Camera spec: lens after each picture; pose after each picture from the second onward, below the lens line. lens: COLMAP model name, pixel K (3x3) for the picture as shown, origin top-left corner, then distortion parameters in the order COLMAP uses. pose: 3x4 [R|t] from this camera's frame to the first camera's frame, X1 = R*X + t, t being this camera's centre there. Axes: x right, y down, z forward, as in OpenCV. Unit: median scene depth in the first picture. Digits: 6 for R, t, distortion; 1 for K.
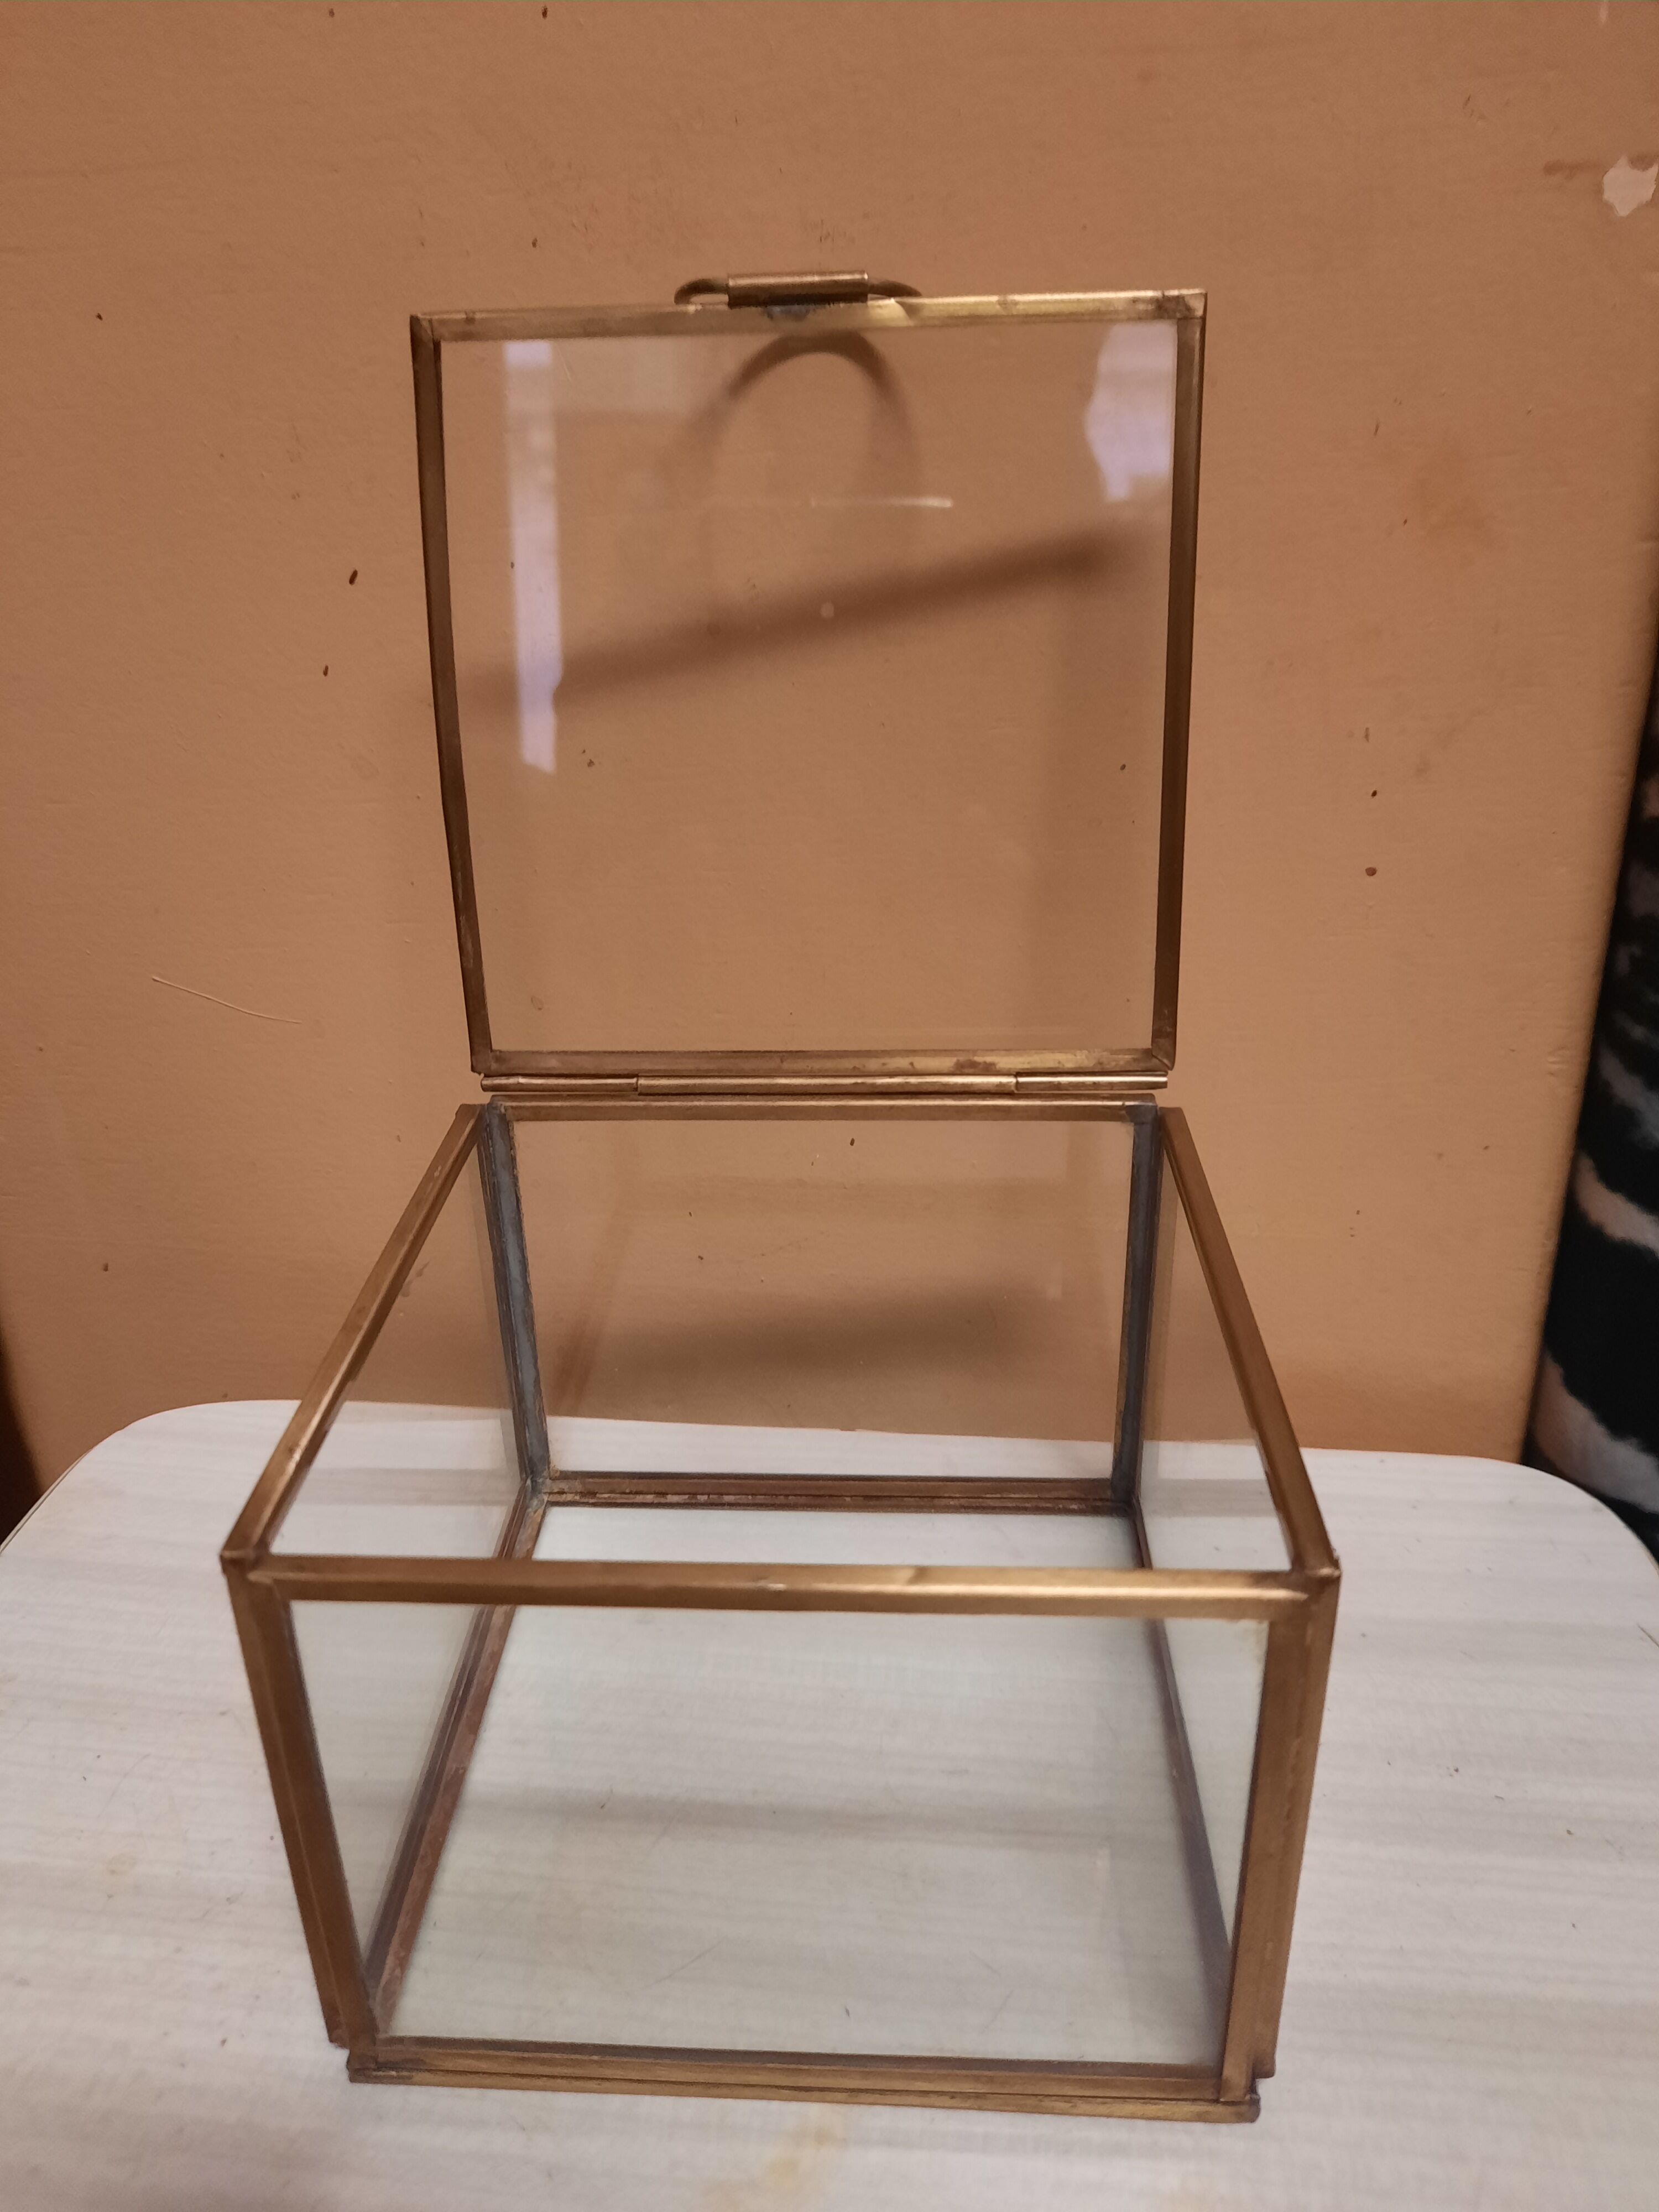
lens RADIAL K [[1683.5, 0, 817.0], [0, 1683.5, 1116.5], [0, 0, 1]] dist [0.001136, -0.011060]
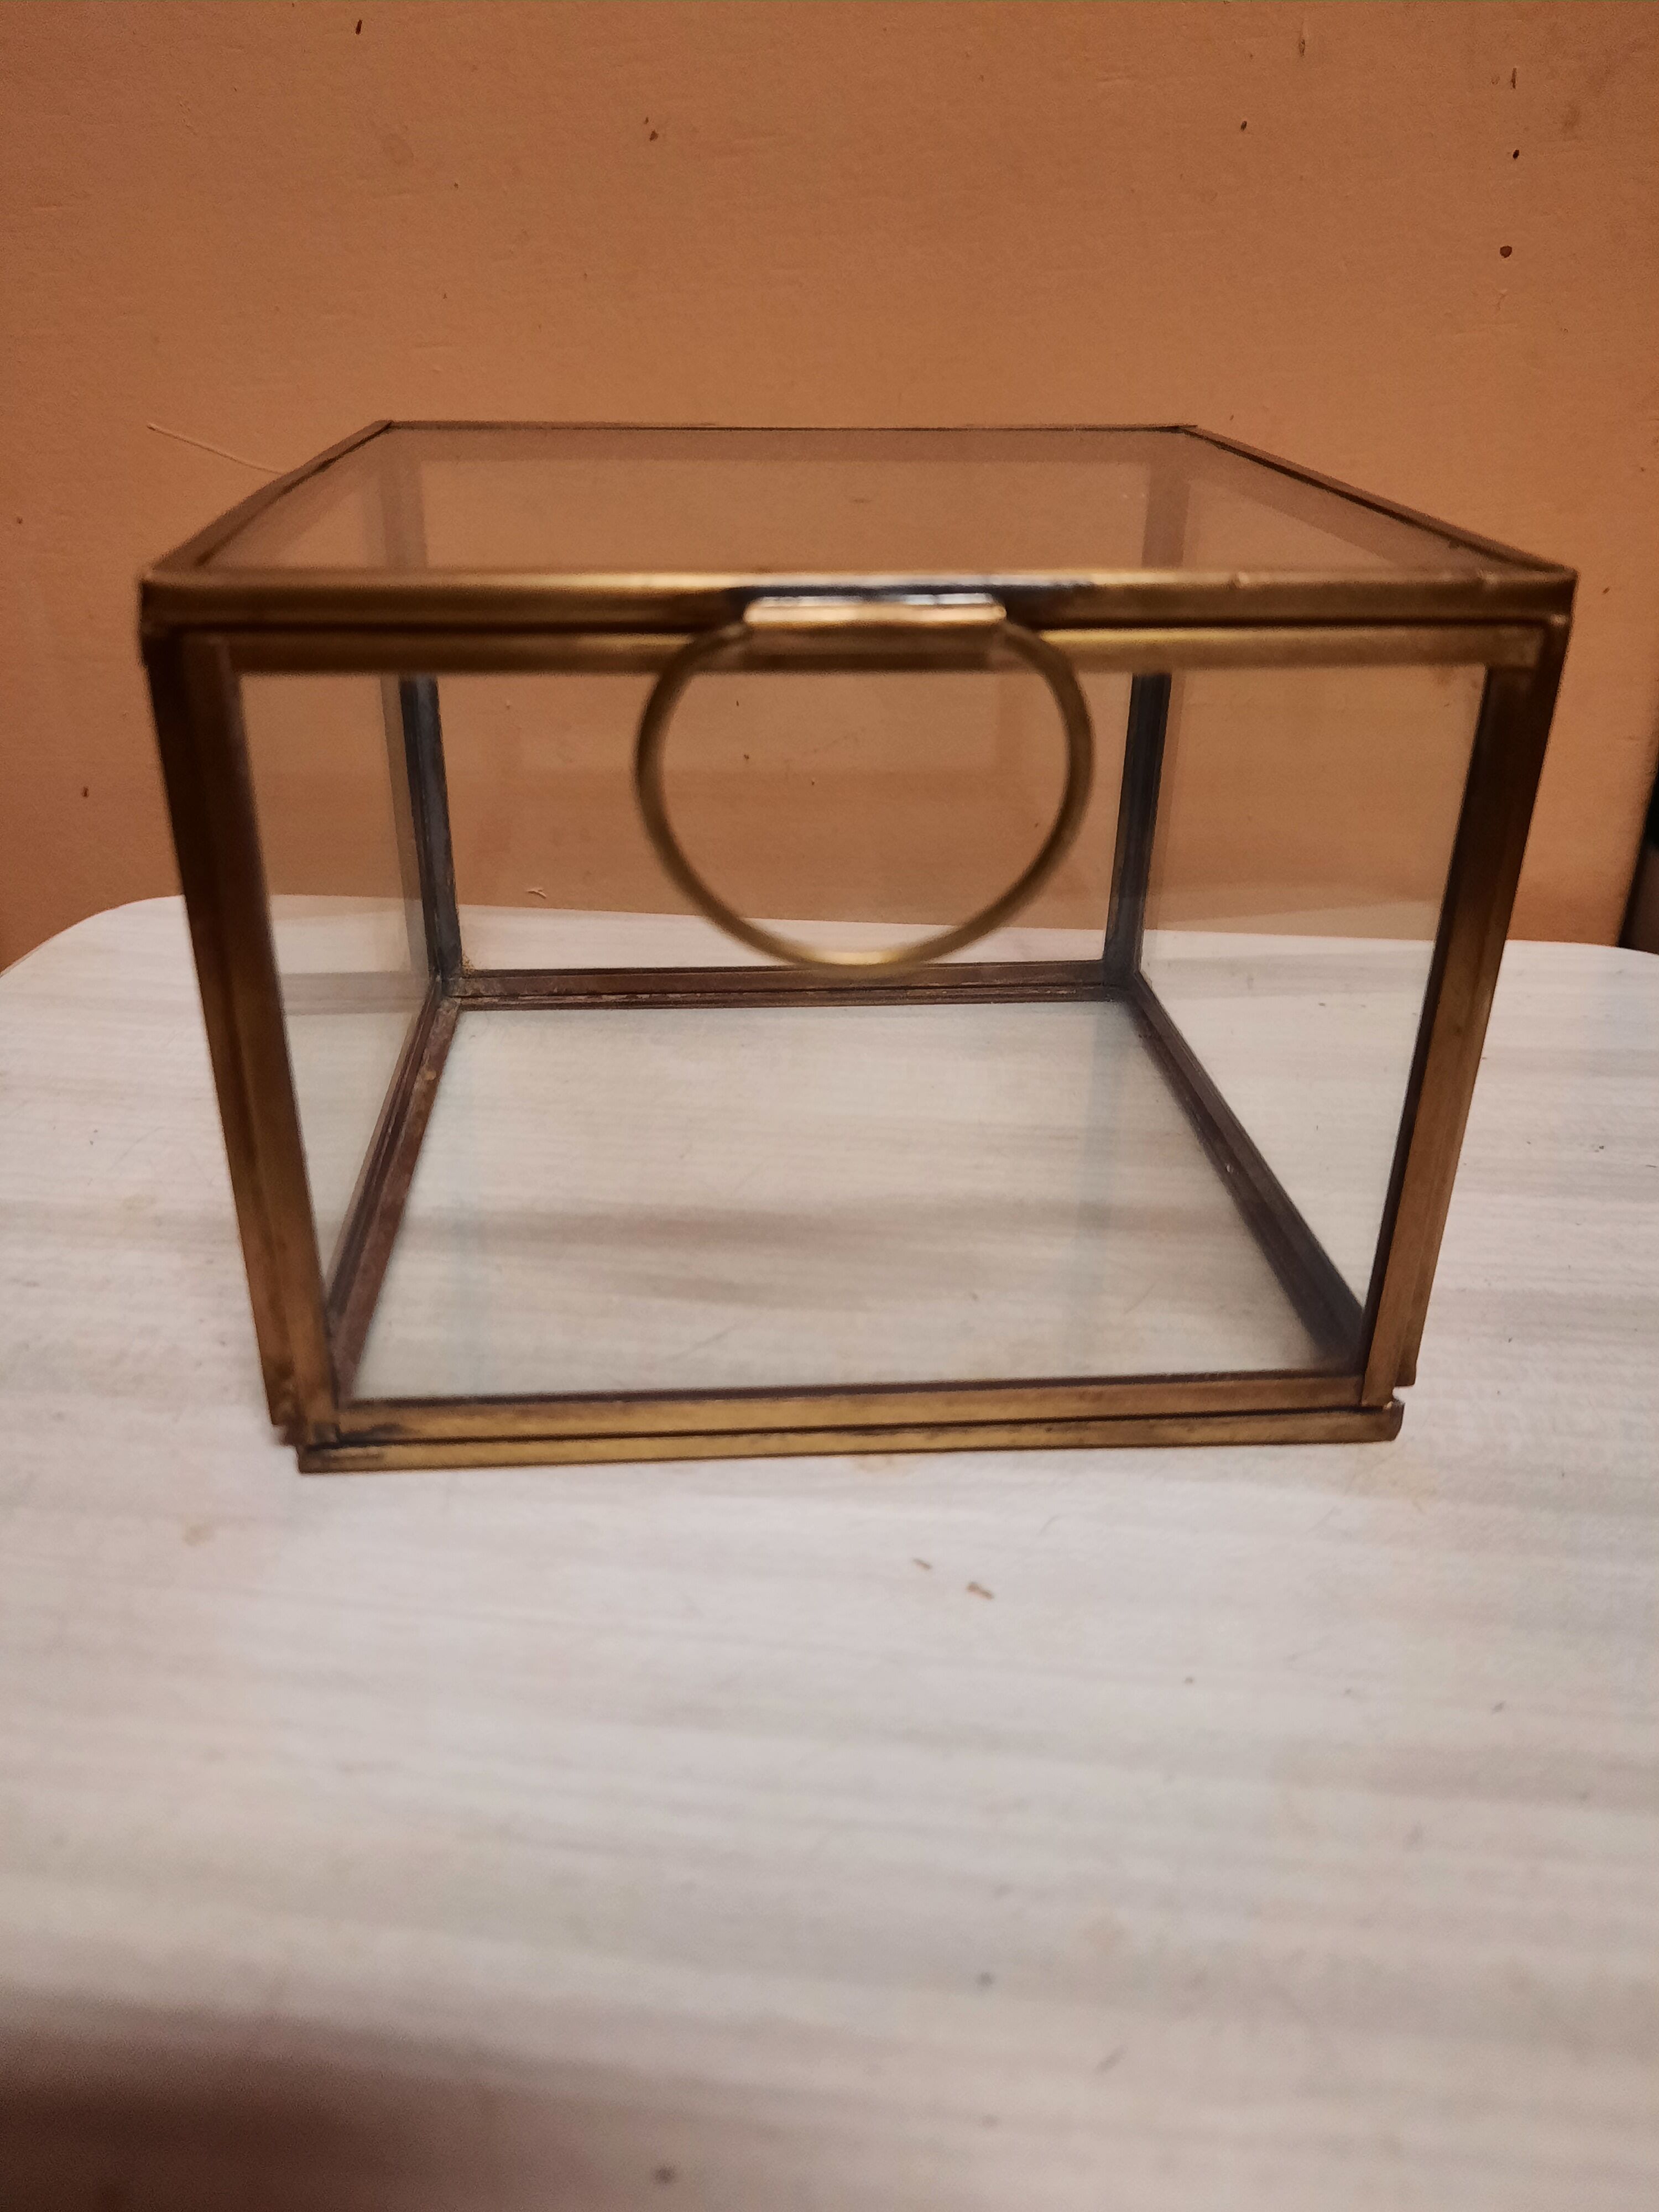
lens RADIAL K [[1674.2, 0, 824.2], [0, 1674.2, 1112.5], [0, 0, 1]] dist [0.007333, -0.020285]
pose [[0.998741, 0.017183, 0.047126, -0.088438], [-0.018229, 0.999595, 0.021857, 0.344623], [-0.046731, -0.022689, 0.998650, 0.094829]]
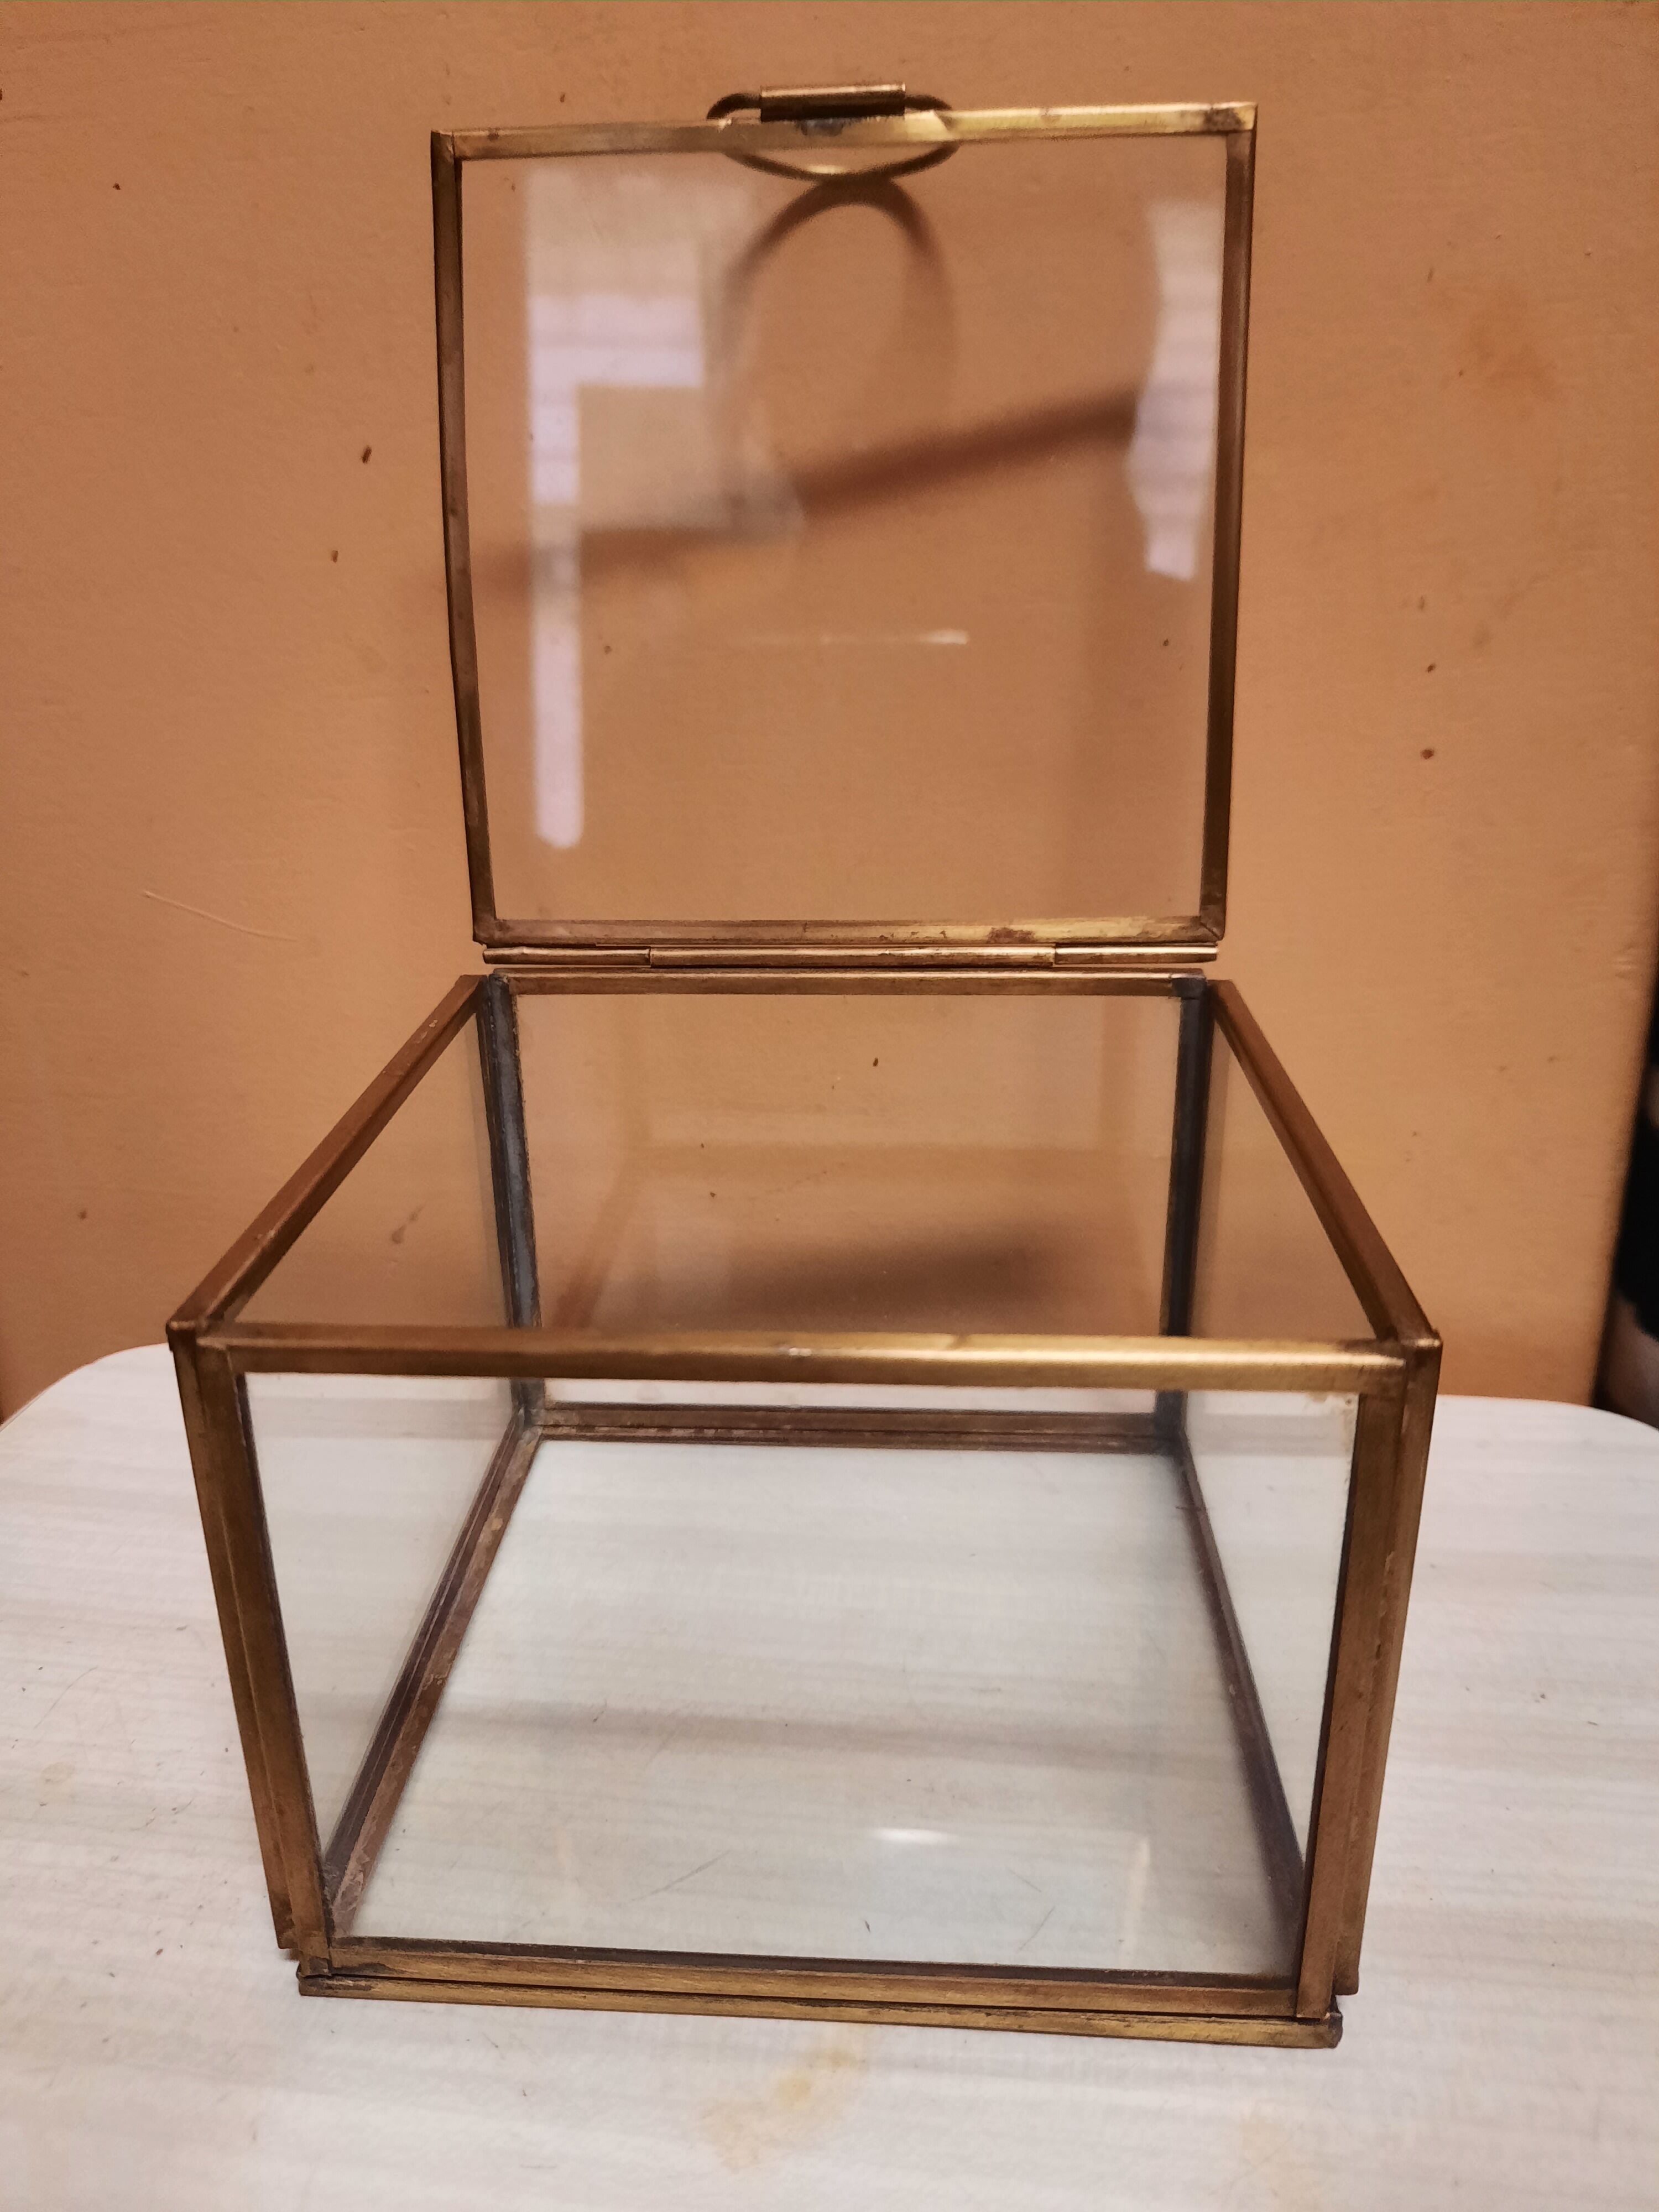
lens RADIAL K [[1690.3, 0, 822.5], [0, 1690.3, 1113.4], [0, 0, 1]] dist [-0.015132, 0.000067]
pose [[0.999919, 0.012230, -0.003389, -0.006554], [-0.012452, 0.997044, -0.075817, 0.145250], [0.002451, 0.075853, 0.997116, 0.074010]]
